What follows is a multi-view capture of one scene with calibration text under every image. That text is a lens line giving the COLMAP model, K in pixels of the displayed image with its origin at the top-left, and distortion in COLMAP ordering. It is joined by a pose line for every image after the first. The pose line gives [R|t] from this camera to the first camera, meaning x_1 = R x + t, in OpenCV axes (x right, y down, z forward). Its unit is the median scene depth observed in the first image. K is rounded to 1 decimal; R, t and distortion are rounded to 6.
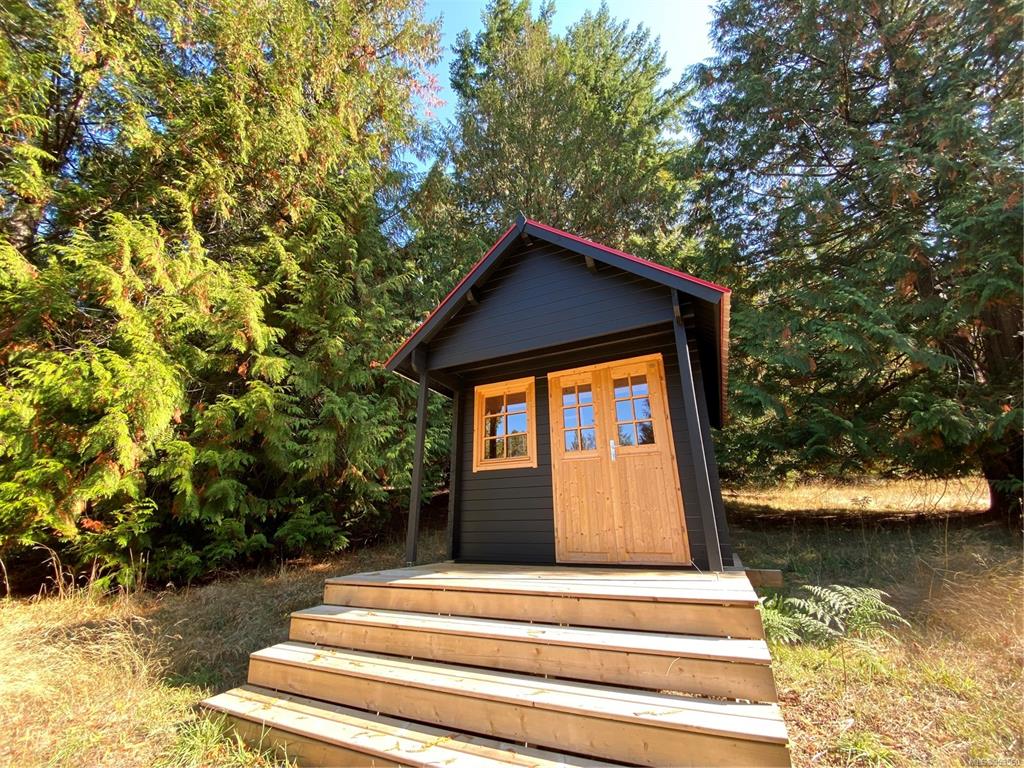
lens RADIAL K [[414.6, 0, 512.2], [0, 414.6, 384.3], [0, 0, 1]] dist [-0.028628, -0.002918]
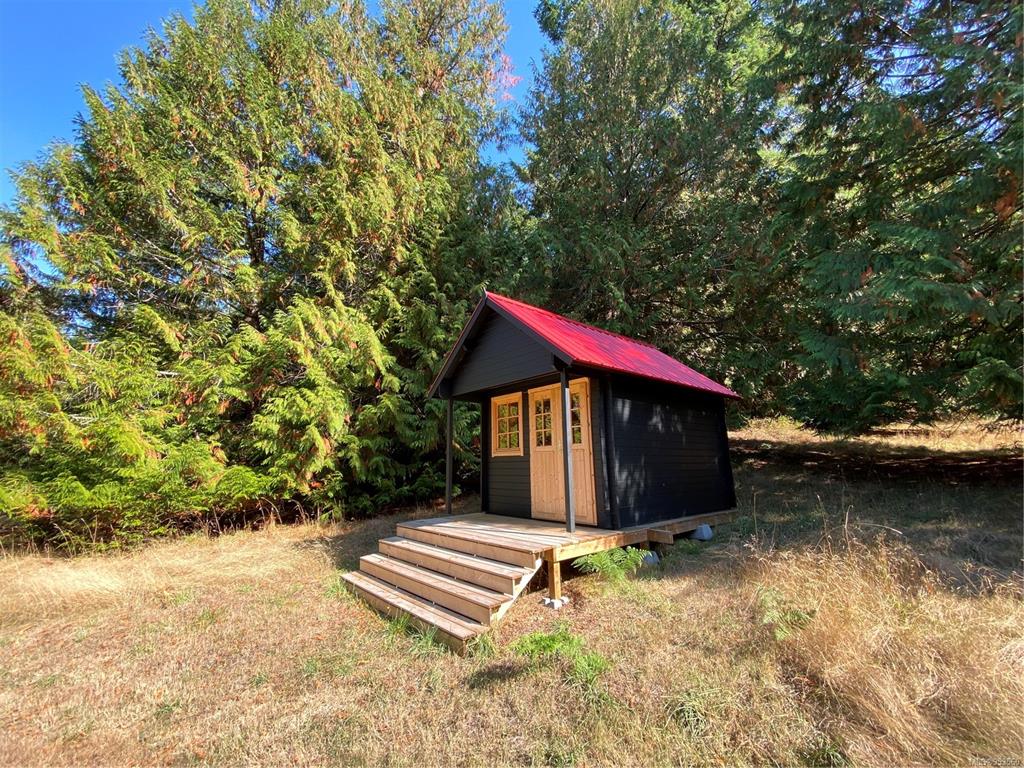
lens RADIAL K [[414.6, 0, 518.2], [0, 414.6, 383.5], [0, 0, 1]] dist [-0.028628, -0.002918]
pose [[0.916894, -0.079765, -0.391078, 0.493576], [0.140521, 0.981606, 0.129244, -0.190287], [0.373576, -0.173458, 0.911237, -0.244518]]
